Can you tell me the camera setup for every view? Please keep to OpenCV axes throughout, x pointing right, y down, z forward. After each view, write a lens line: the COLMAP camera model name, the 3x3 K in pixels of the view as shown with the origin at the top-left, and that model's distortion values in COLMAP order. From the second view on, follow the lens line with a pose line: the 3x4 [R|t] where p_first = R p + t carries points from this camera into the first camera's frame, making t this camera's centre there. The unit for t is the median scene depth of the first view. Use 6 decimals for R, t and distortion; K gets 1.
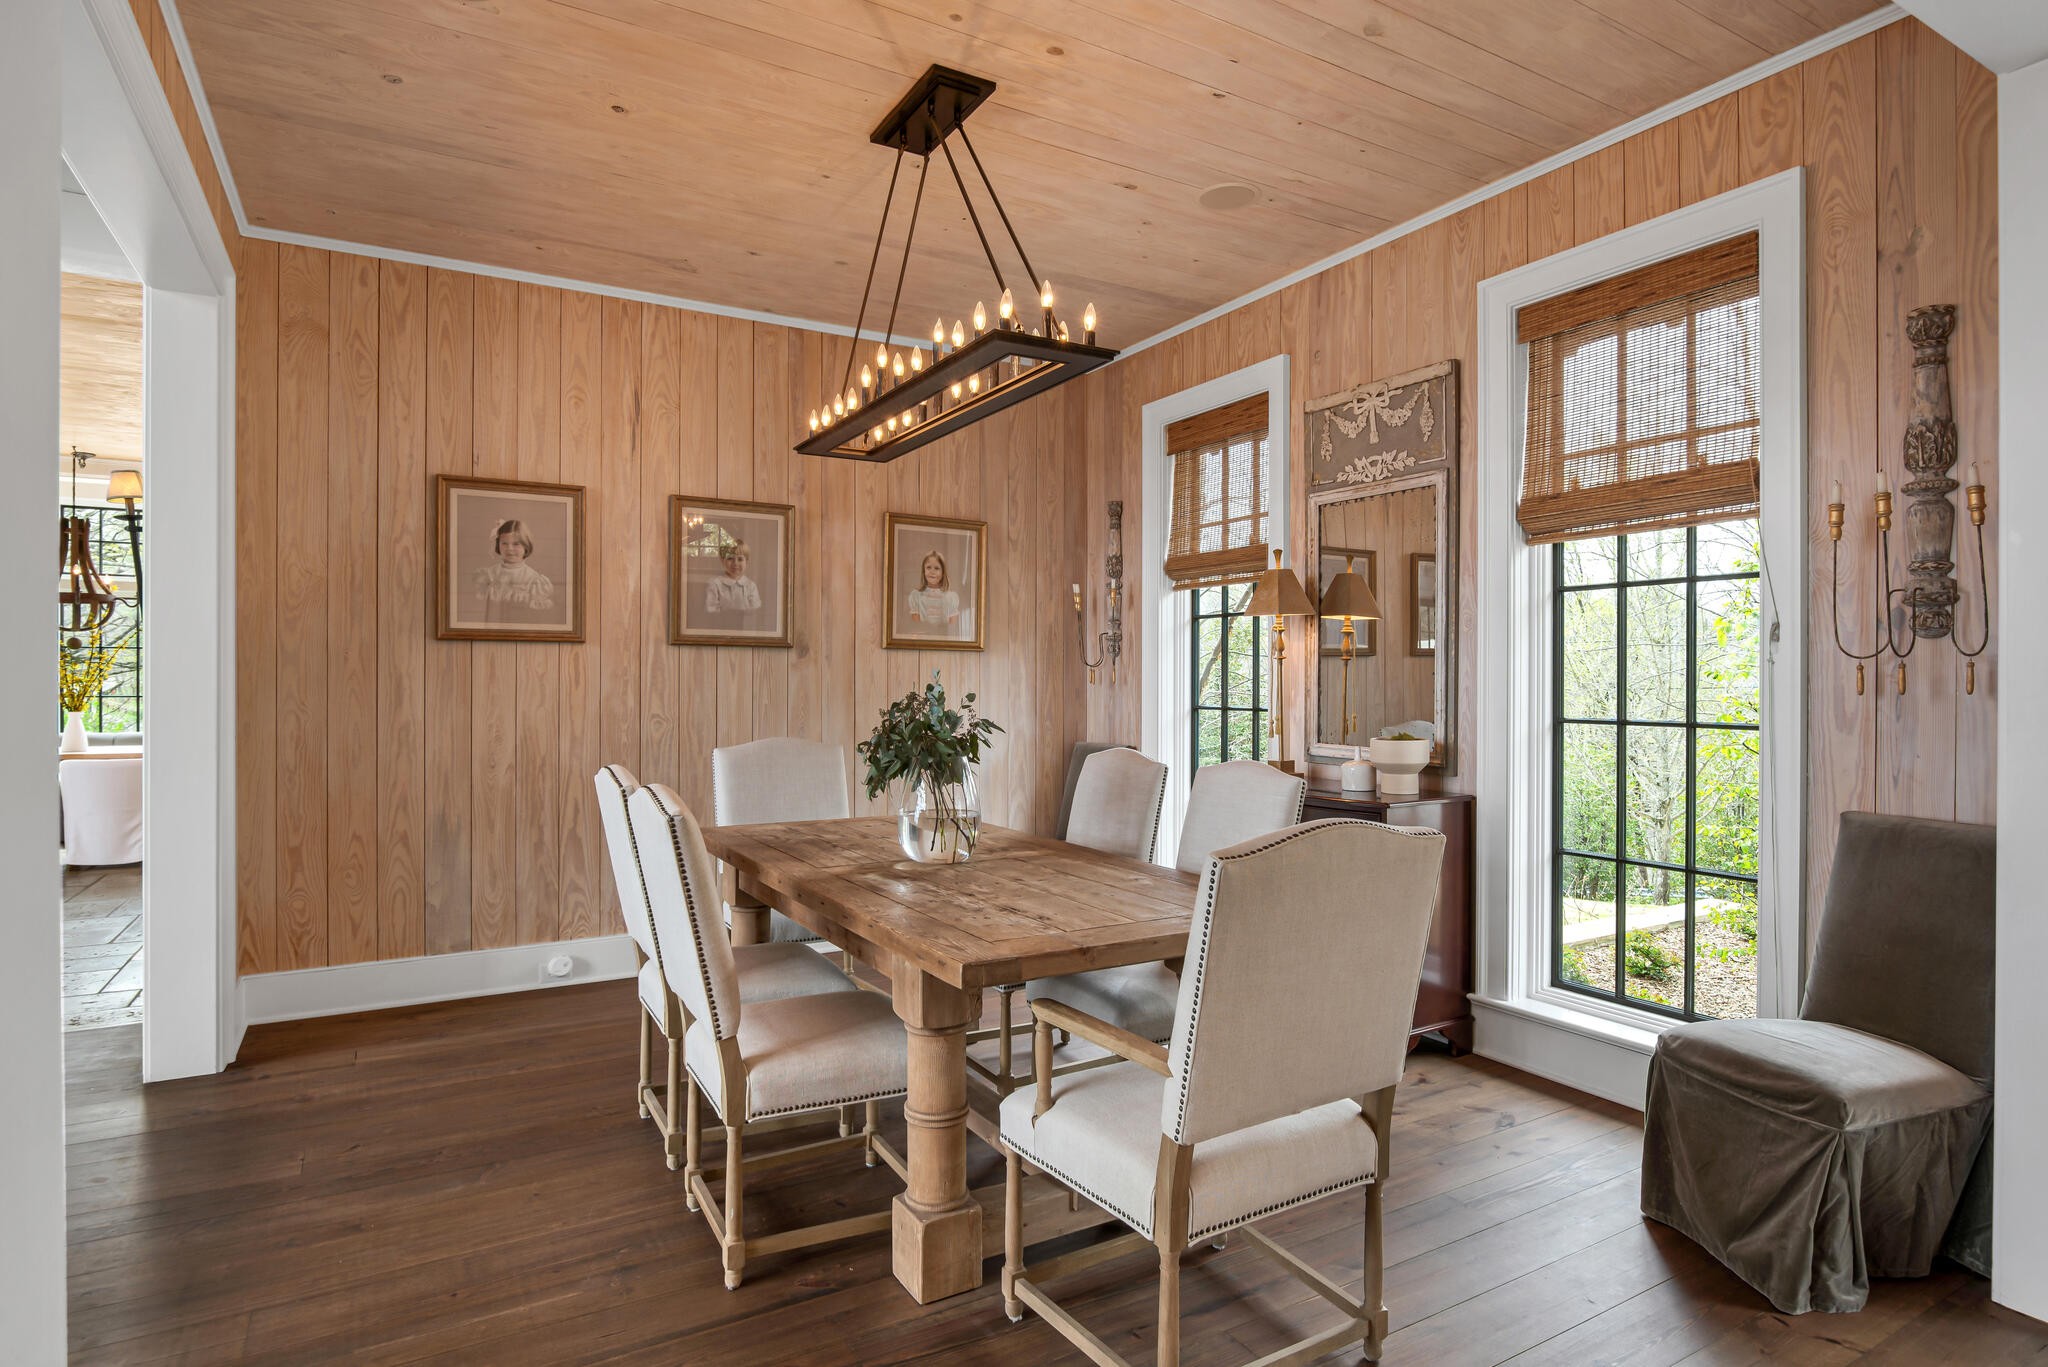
lens RADIAL K [[1089.9, 0, 1014.7], [0, 1089.9, 680.6], [0, 0, 1]] dist [-0.014184, -0.000560]
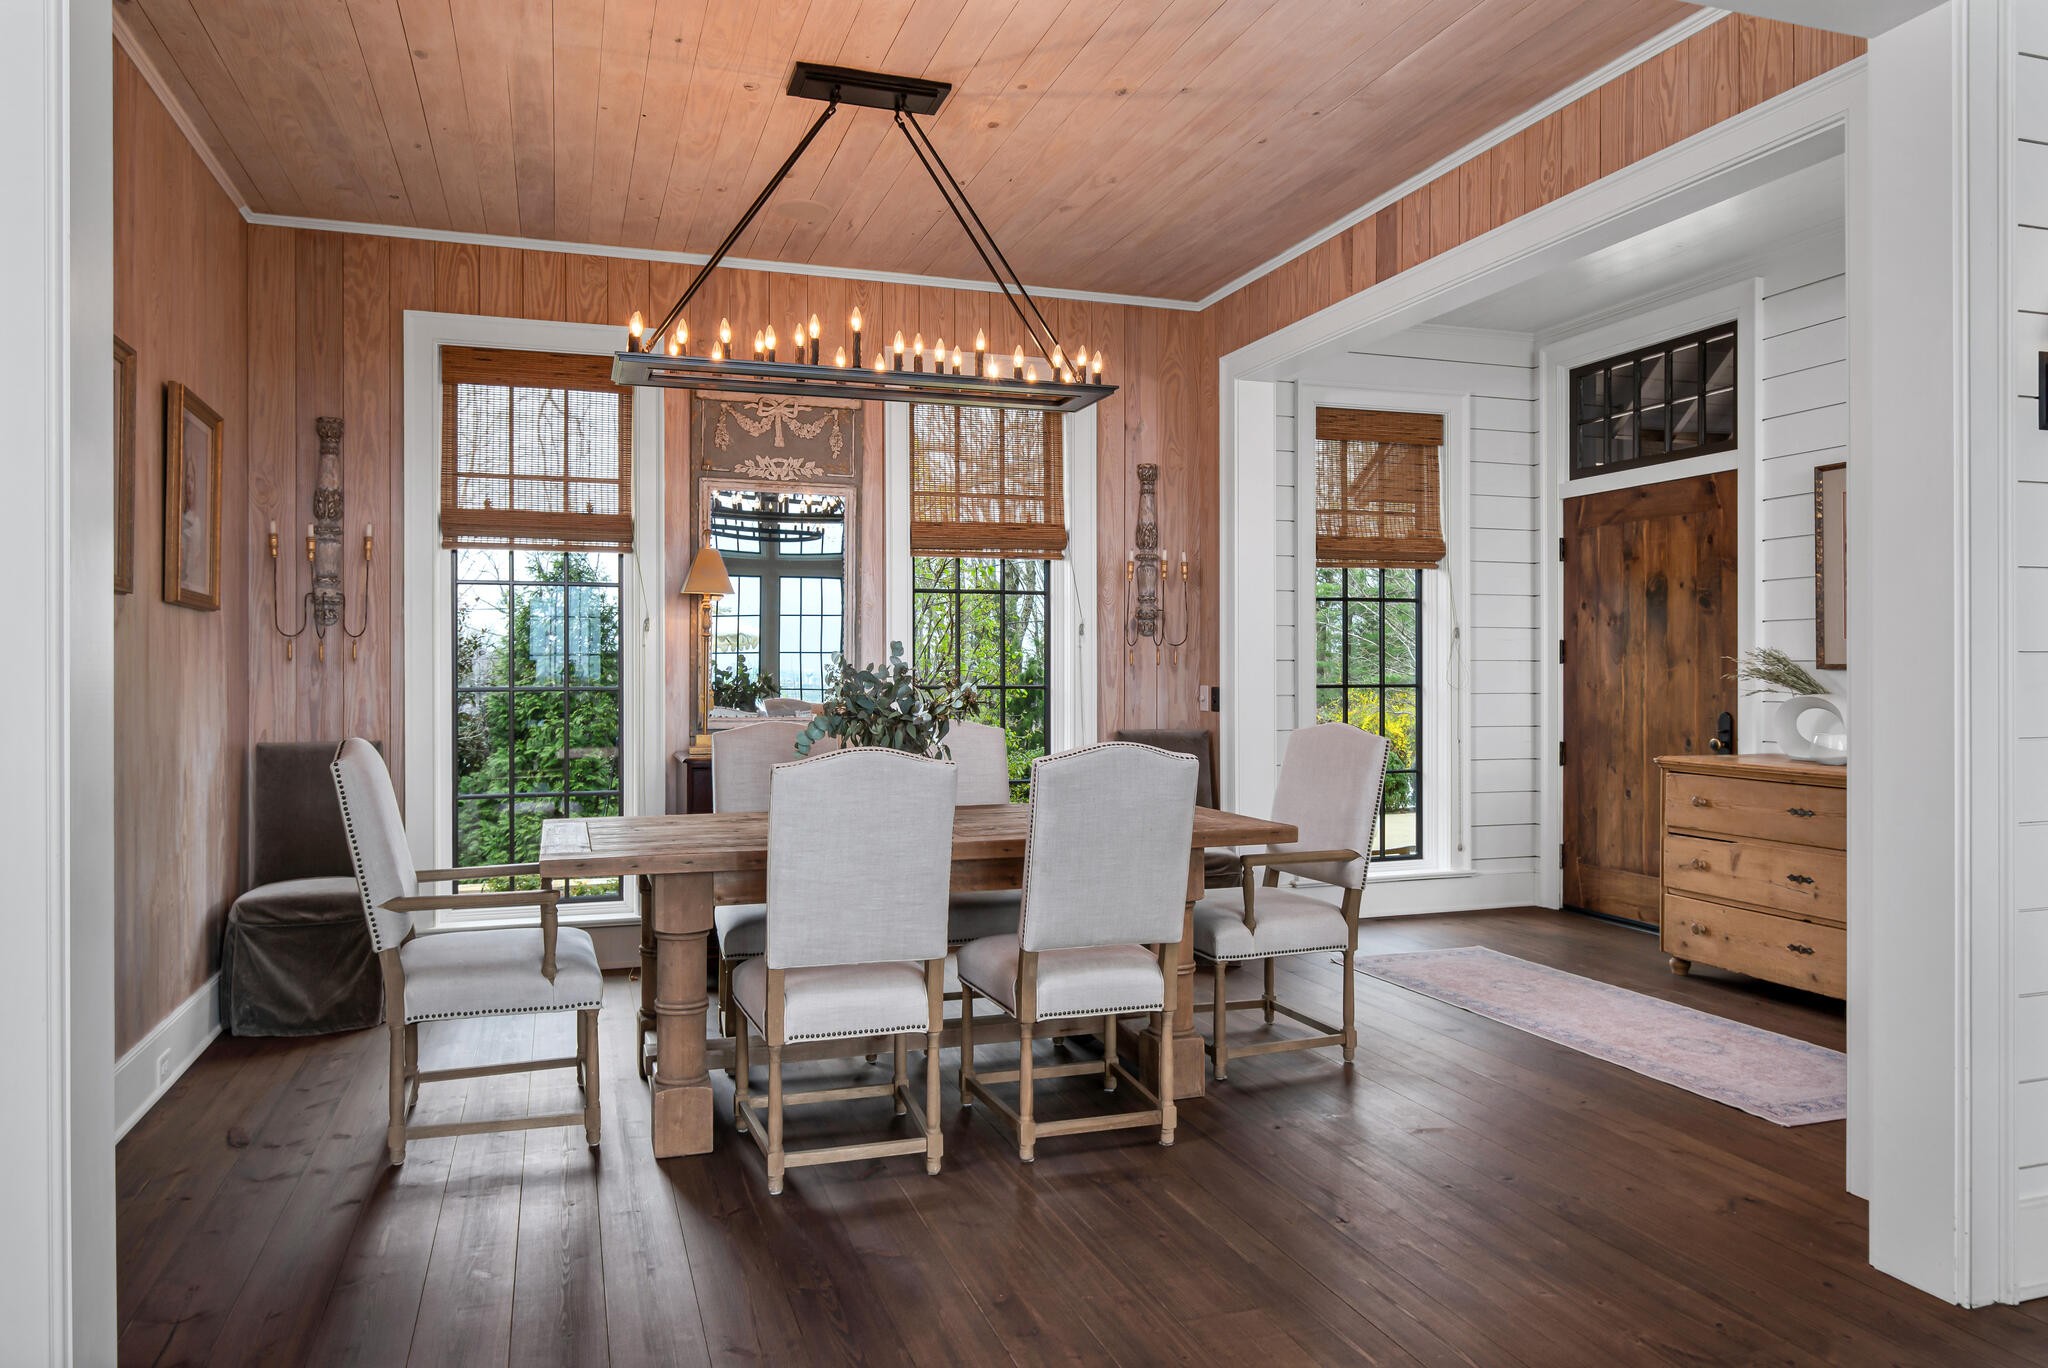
lens RADIAL K [[1328.4, 0, 1028.1], [0, 1328.4, 682.6], [0, 0, 1]] dist [0.001784, -0.000079]
pose [[0.192266, -0.007779, 0.981312, -0.846132], [0.004133, 0.999966, 0.007117, 0.015214], [-0.981334, 0.002687, 0.192291, 0.418769]]
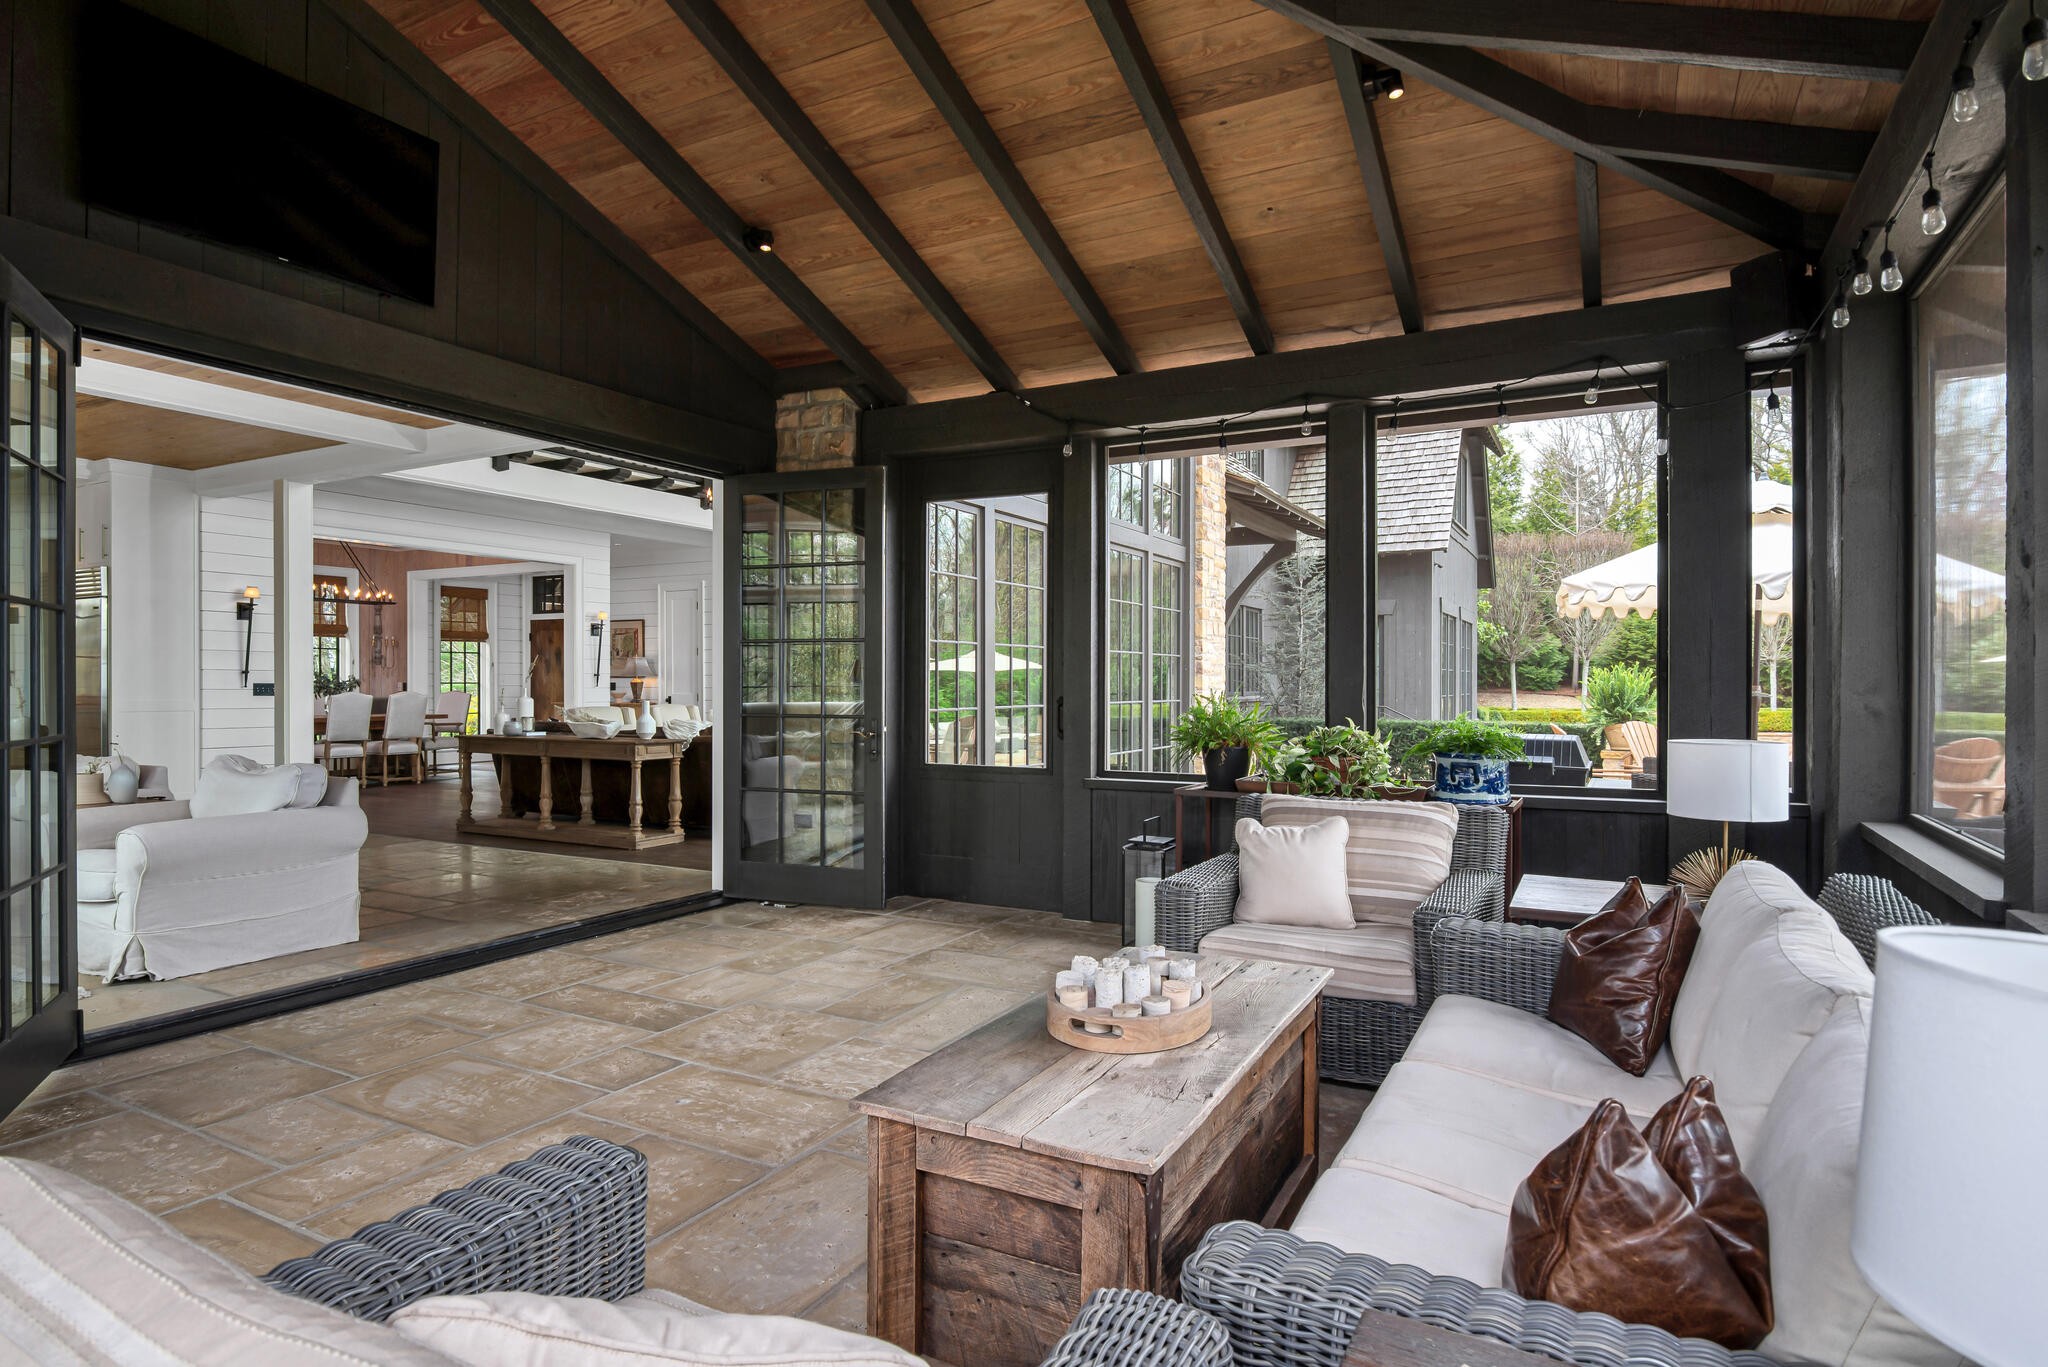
lens RADIAL K [[1089.9, 0, 1014.7], [0, 1089.9, 680.6], [0, 0, 1]] dist [-0.014184, -0.000560]
pose [[-0.523750, 0.002077, 0.851869, -3.122187], [0.000195, 0.999997, -0.002318, 0.031262], [-0.851872, -0.001048, -0.523749, 0.630155]]
